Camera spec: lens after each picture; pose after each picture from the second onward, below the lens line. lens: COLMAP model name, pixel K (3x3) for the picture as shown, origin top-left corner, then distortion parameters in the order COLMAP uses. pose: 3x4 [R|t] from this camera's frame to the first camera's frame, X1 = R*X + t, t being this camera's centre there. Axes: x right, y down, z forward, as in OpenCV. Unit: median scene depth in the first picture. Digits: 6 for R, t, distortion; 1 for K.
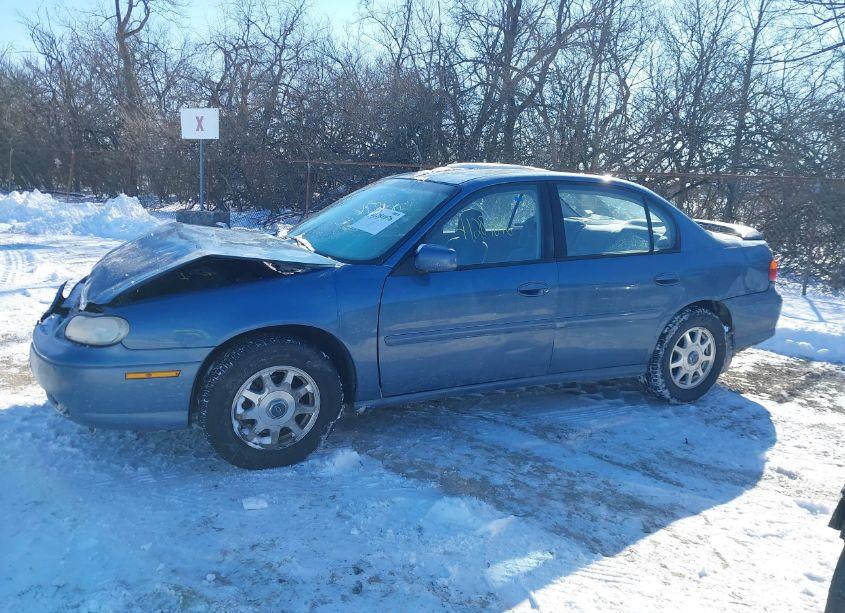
lens RADIAL K [[656.8, 0, 422.2], [0, 656.8, 337.3], [0, 0, 1]] dist [0.008237, -0.014567]
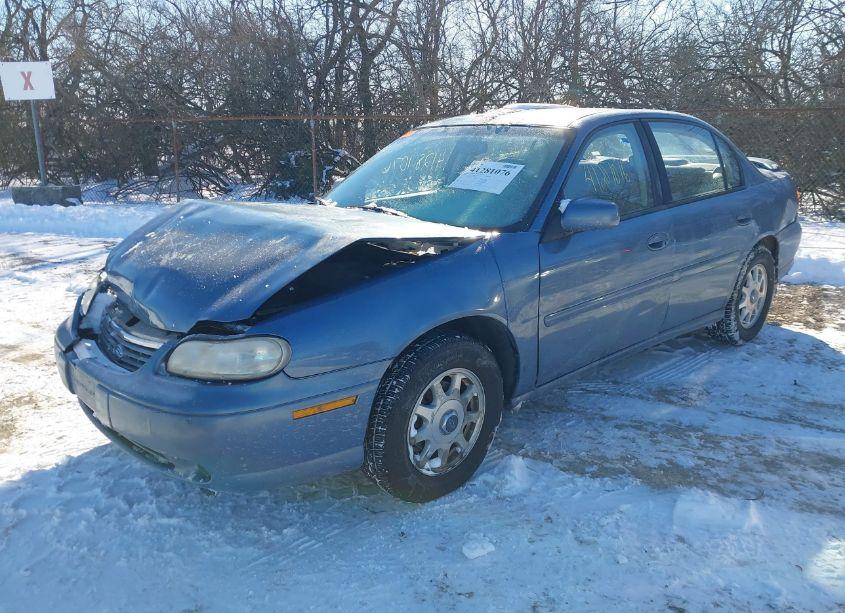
lens RADIAL K [[640.9, 0, 422.0], [0, 640.9, 348.8], [0, 0, 1]] dist [0.072387, -0.089256]
pose [[0.962637, -0.135180, 0.234643, -0.361910], [0.114375, 0.988374, 0.100181, -0.053378], [-0.245457, -0.069600, 0.966906, 0.216916]]
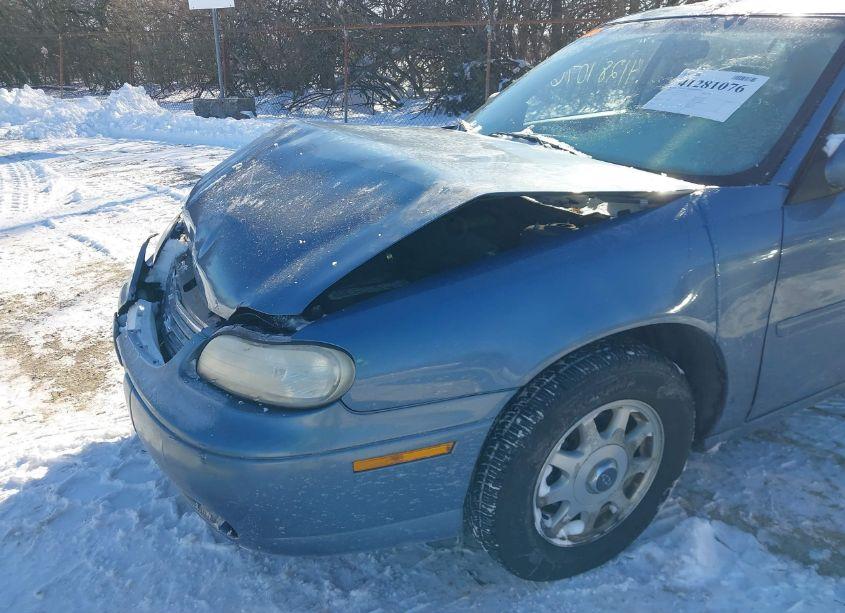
lens RADIAL K [[656.8, 0, 422.2], [0, 656.8, 337.3], [0, 0, 1]] dist [0.008237, -0.014567]
pose [[0.998243, -0.055453, -0.020890, -0.297049], [0.058268, 0.982703, 0.175781, -0.088084], [0.010781, -0.176689, 0.984208, 0.421830]]
